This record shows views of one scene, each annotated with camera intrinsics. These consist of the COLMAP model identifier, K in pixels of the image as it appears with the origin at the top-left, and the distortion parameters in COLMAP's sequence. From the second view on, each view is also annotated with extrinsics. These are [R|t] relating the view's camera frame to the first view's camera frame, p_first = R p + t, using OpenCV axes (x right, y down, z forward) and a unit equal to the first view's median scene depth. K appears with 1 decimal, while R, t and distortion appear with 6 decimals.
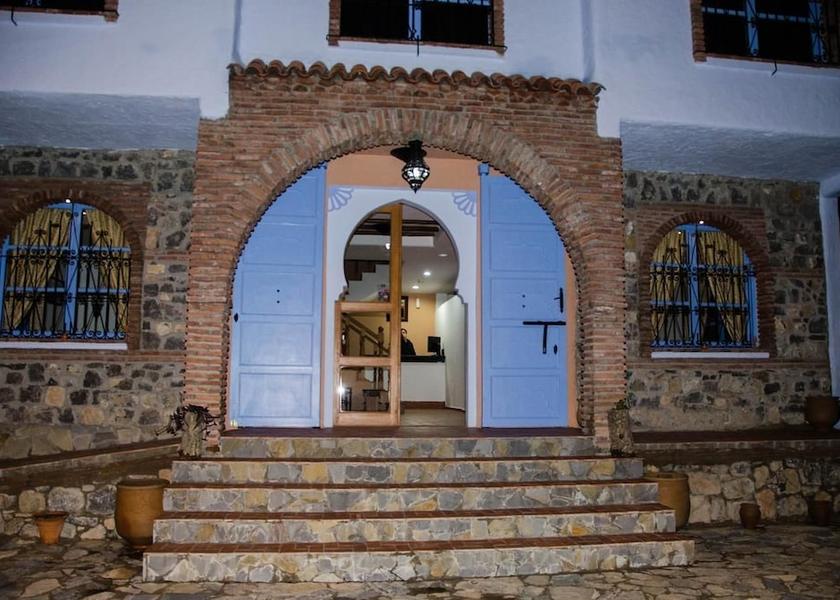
lens RADIAL K [[648.6, 0, 420.0], [0, 648.6, 300.0], [0, 0, 1]] dist [-0.104942, -0.000157]
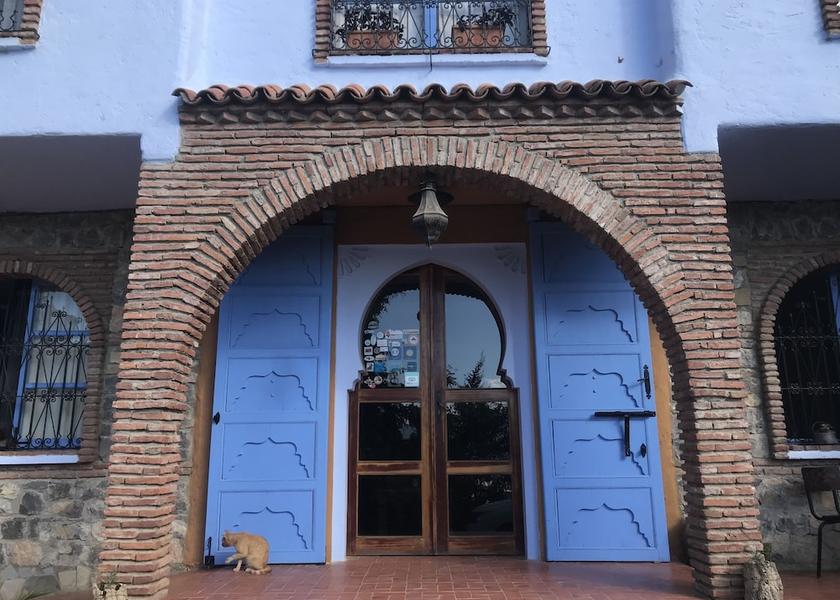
lens RADIAL K [[660.7, 0, 420.0], [0, 660.7, 300.0], [0, 0, 1]] dist [0.000988, 0.001541]
pose [[0.991165, -0.042503, -0.125640, 0.066759], [0.030676, 0.995041, -0.094613, -0.032150], [0.129038, 0.089923, 0.987554, 0.234779]]
